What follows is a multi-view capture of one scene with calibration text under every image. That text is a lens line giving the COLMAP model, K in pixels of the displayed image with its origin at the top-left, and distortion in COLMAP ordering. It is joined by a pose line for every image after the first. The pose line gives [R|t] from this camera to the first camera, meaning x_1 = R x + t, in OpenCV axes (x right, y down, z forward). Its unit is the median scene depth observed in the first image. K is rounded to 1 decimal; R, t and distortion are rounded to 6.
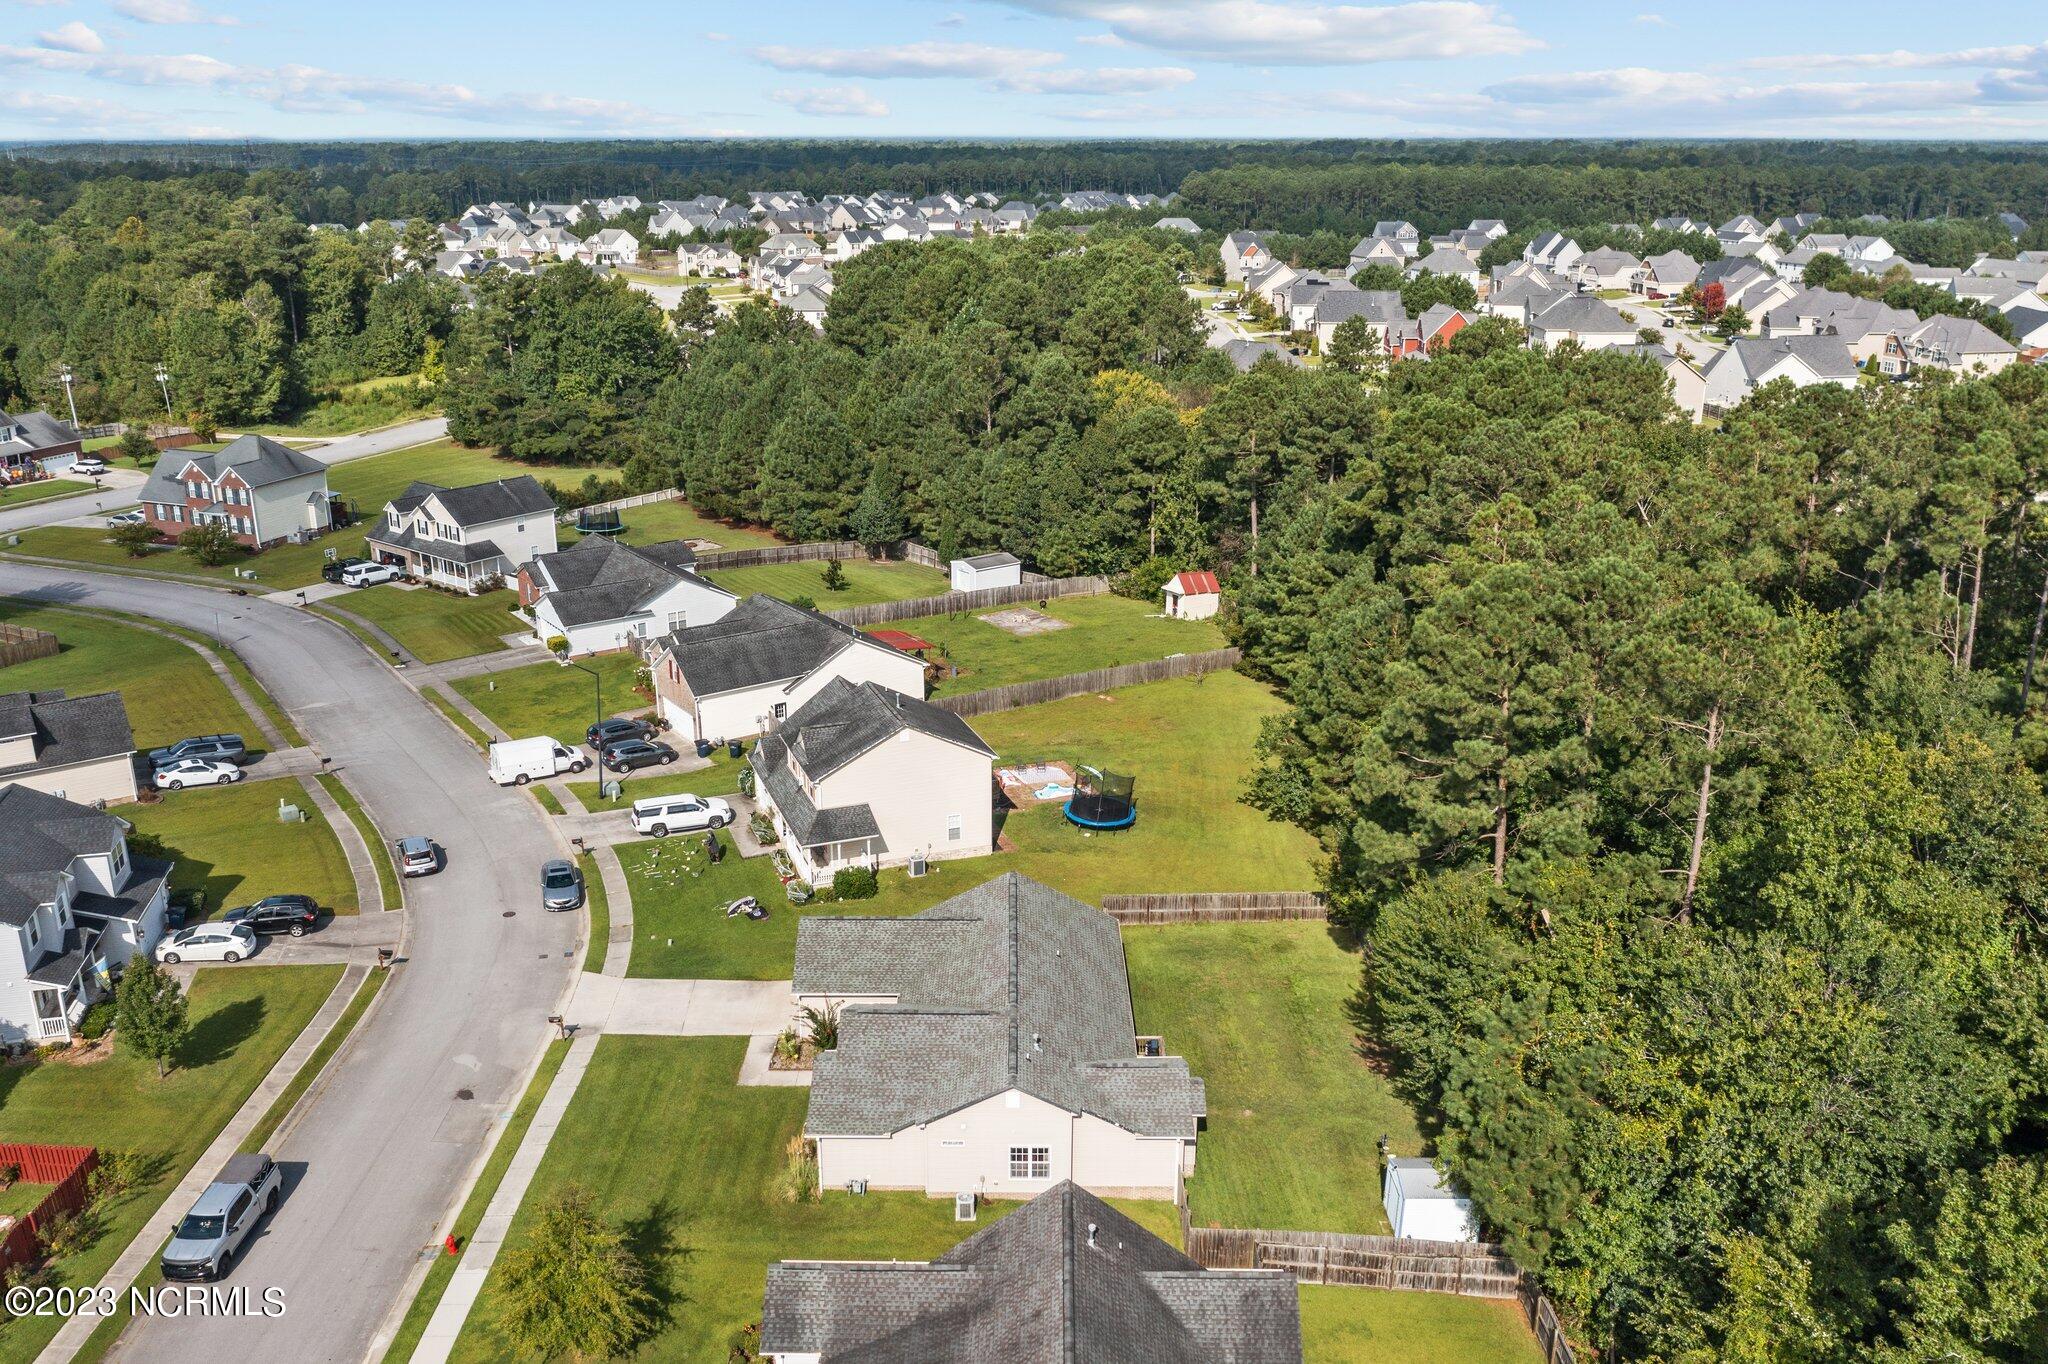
lens RADIAL K [[1643.4, 0, 1017.7], [0, 1643.4, 689.1], [0, 0, 1]] dist [-0.016929, 0.012599]
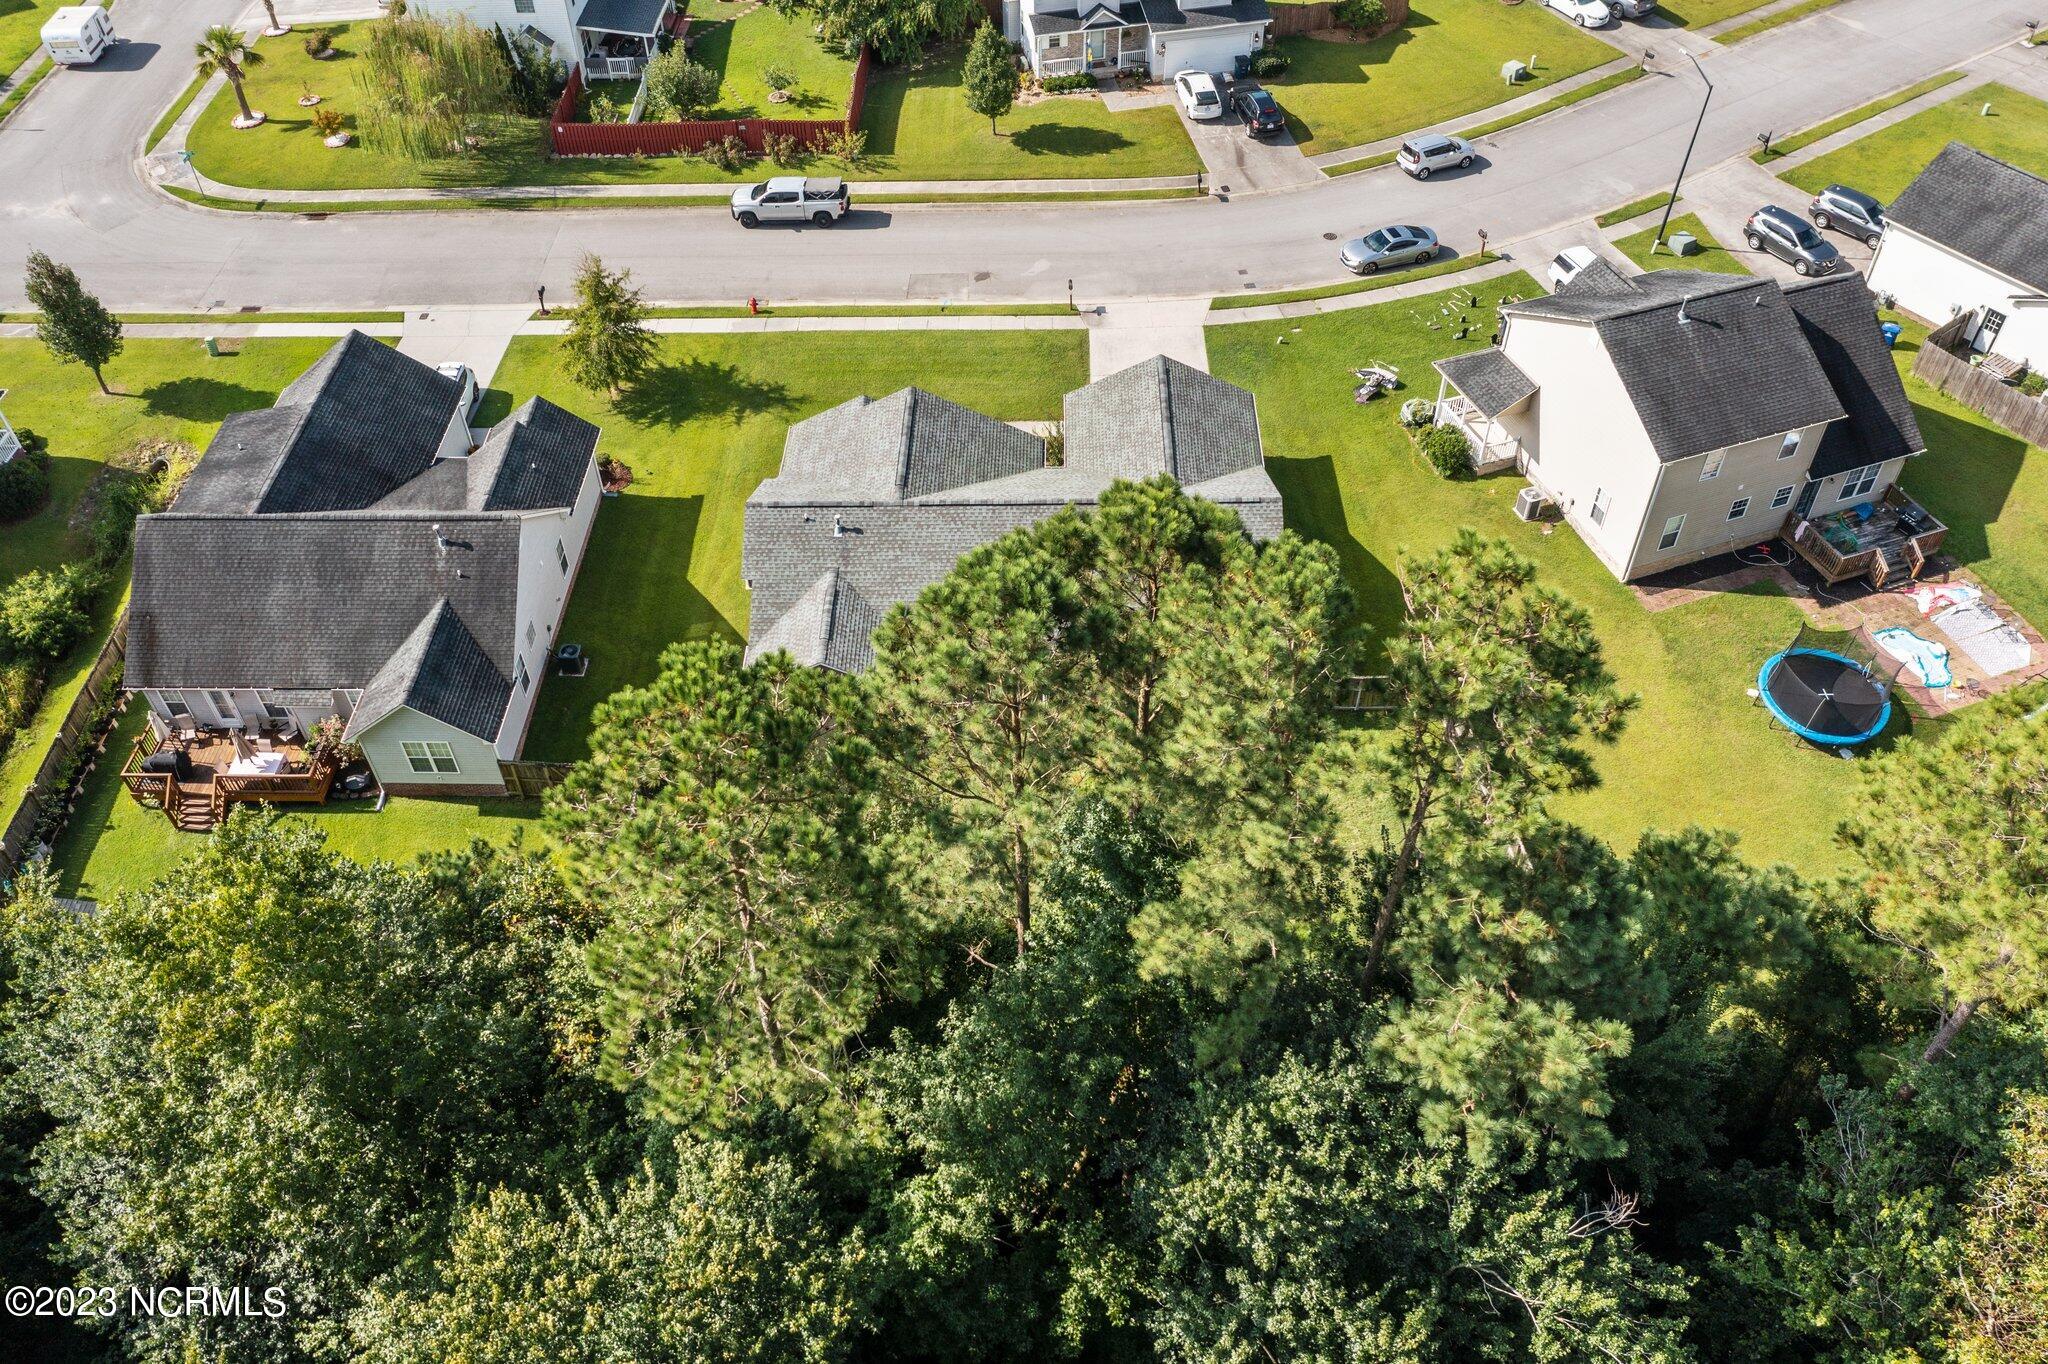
lens RADIAL K [[1611.4, 0, 1019.6], [0, 1611.4, 691.9], [0, 0, 1]] dist [-0.015779, -0.002701]
pose [[-0.006773, 0.718275, -0.695726, 0.543986], [-0.302152, 0.661751, 0.686141, -0.281325], [0.953236, 0.214863, 0.212546, 0.738558]]
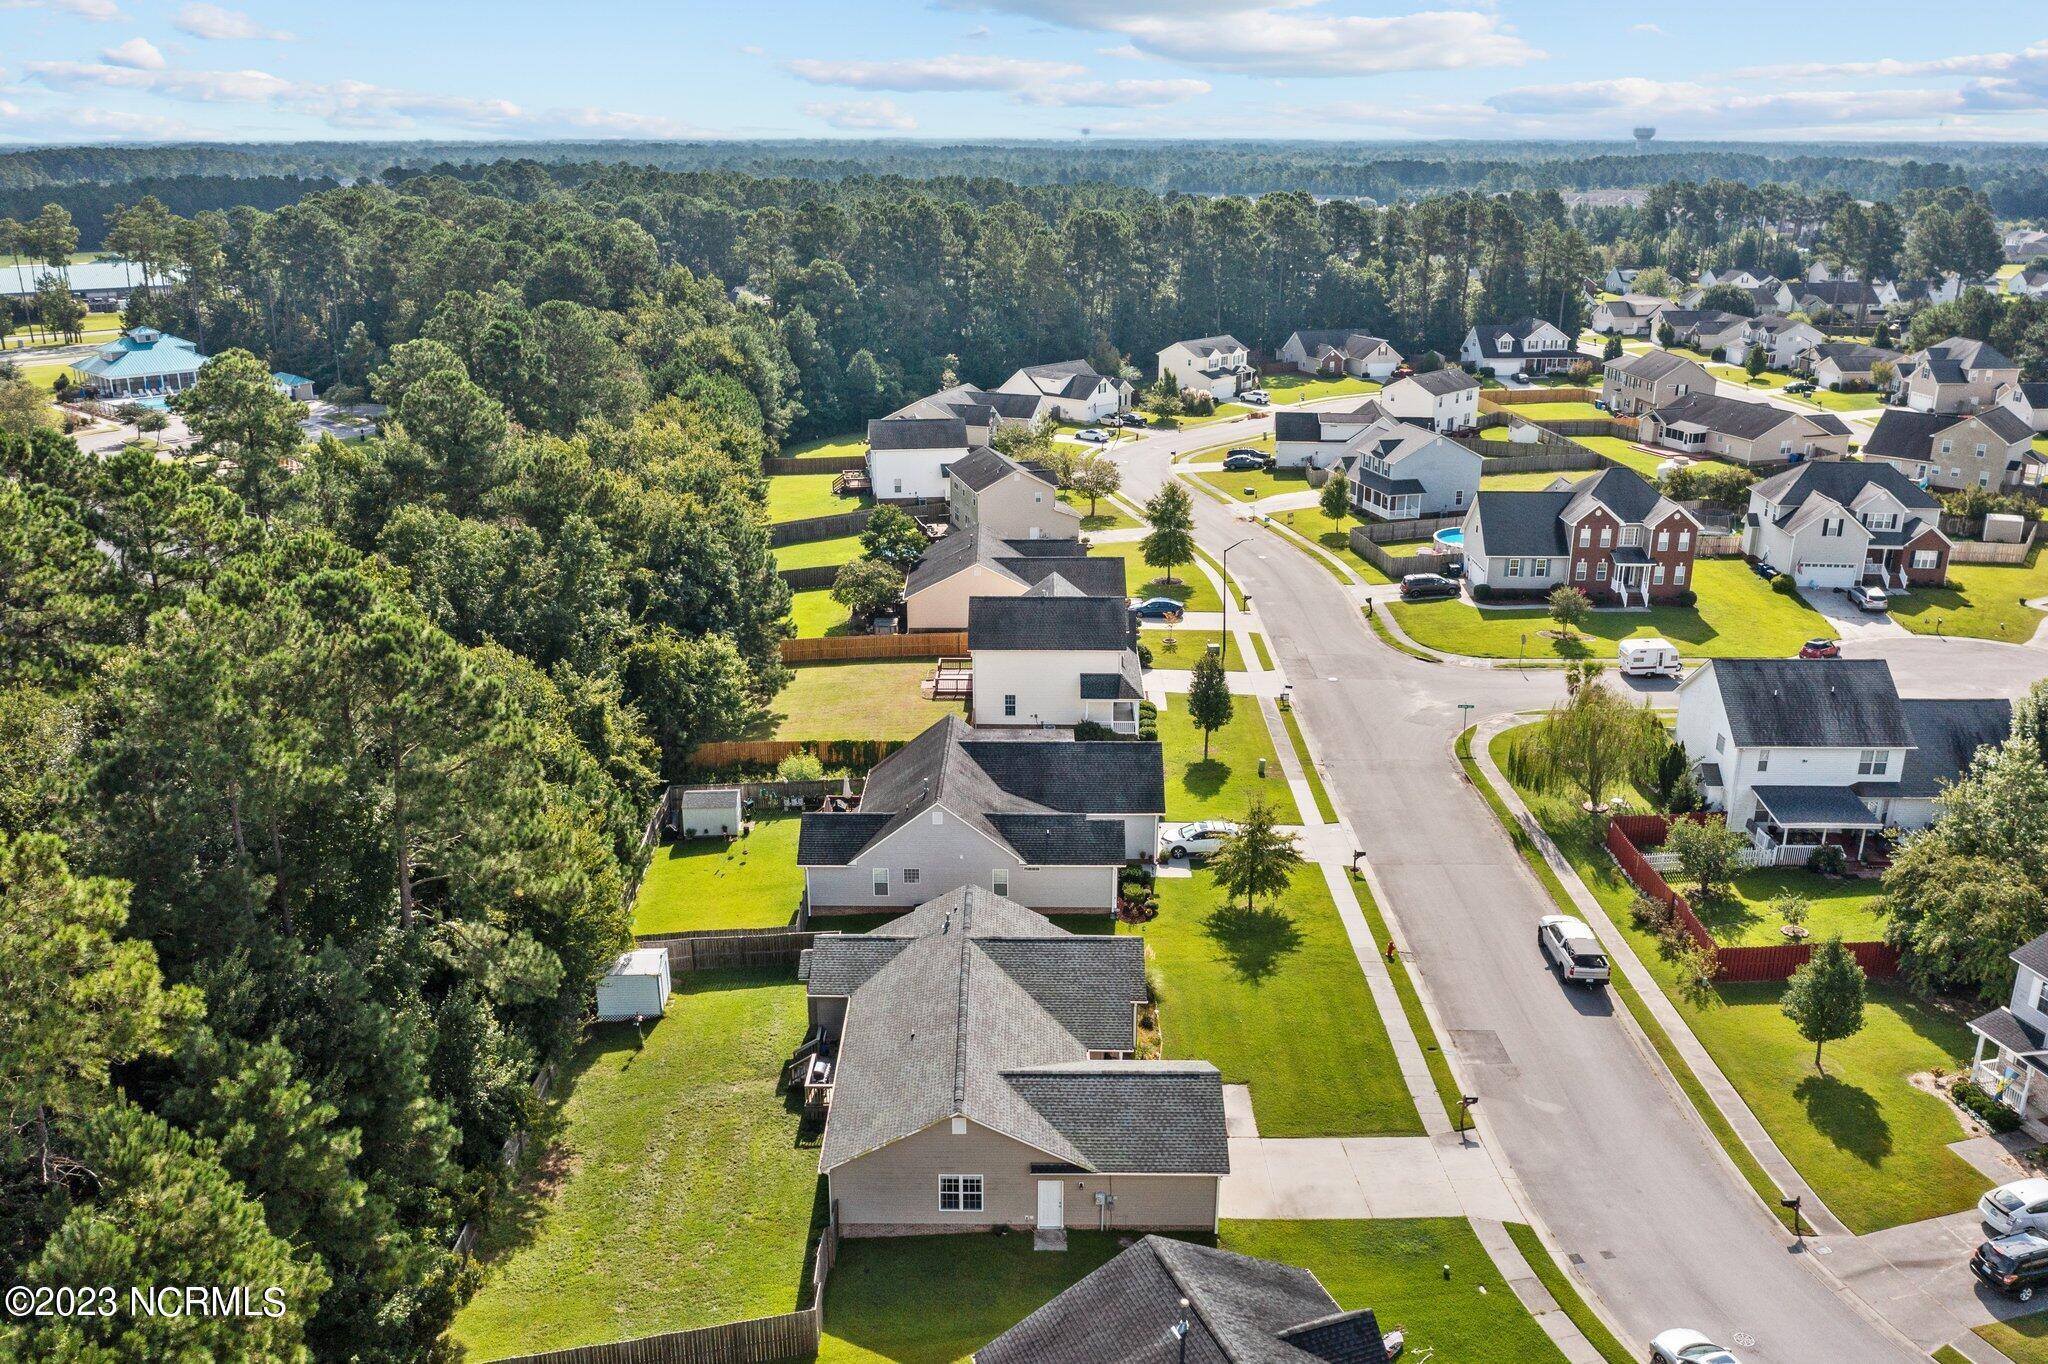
lens RADIAL K [[1643.4, 0, 1017.7], [0, 1643.4, 689.1], [0, 0, 1]] dist [-0.016929, 0.012599]
pose [[-0.999991, 0.001280, -0.004141, -0.026184], [-0.001501, 0.793946, 0.607986, -0.480675], [0.004066, 0.607987, -0.793937, 1.438349]]
